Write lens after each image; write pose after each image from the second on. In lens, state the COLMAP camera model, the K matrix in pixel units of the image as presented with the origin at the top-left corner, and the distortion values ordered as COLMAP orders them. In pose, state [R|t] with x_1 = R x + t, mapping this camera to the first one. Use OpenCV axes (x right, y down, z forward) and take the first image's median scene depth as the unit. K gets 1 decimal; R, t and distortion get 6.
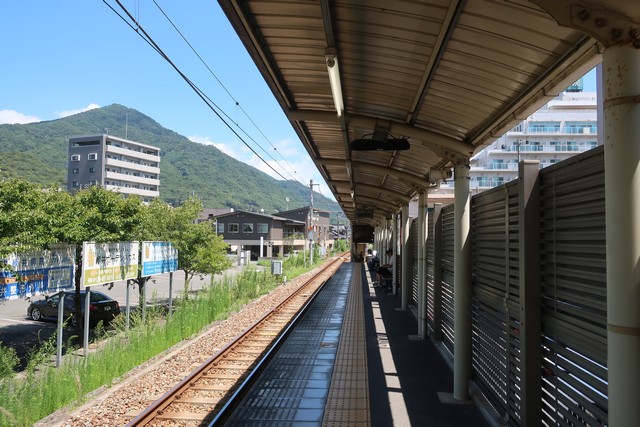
lens RADIAL K [[504.4, 0, 320.0], [0, 504.4, 213.5], [0, 0, 1]] dist [-0.003433, 0.002517]
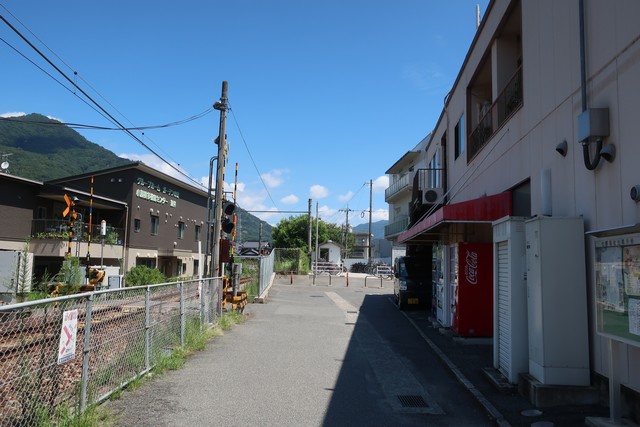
lens RADIAL K [[504.4, 0, 320.0], [0, 504.4, 213.5], [0, 0, 1]] dist [-0.003433, 0.002517]
pose [[0.990909, 0.028314, 0.131518, 0.071908], [-0.022171, 0.998604, -0.047942, 0.042228], [-0.132692, 0.044590, 0.990154, 0.582868]]
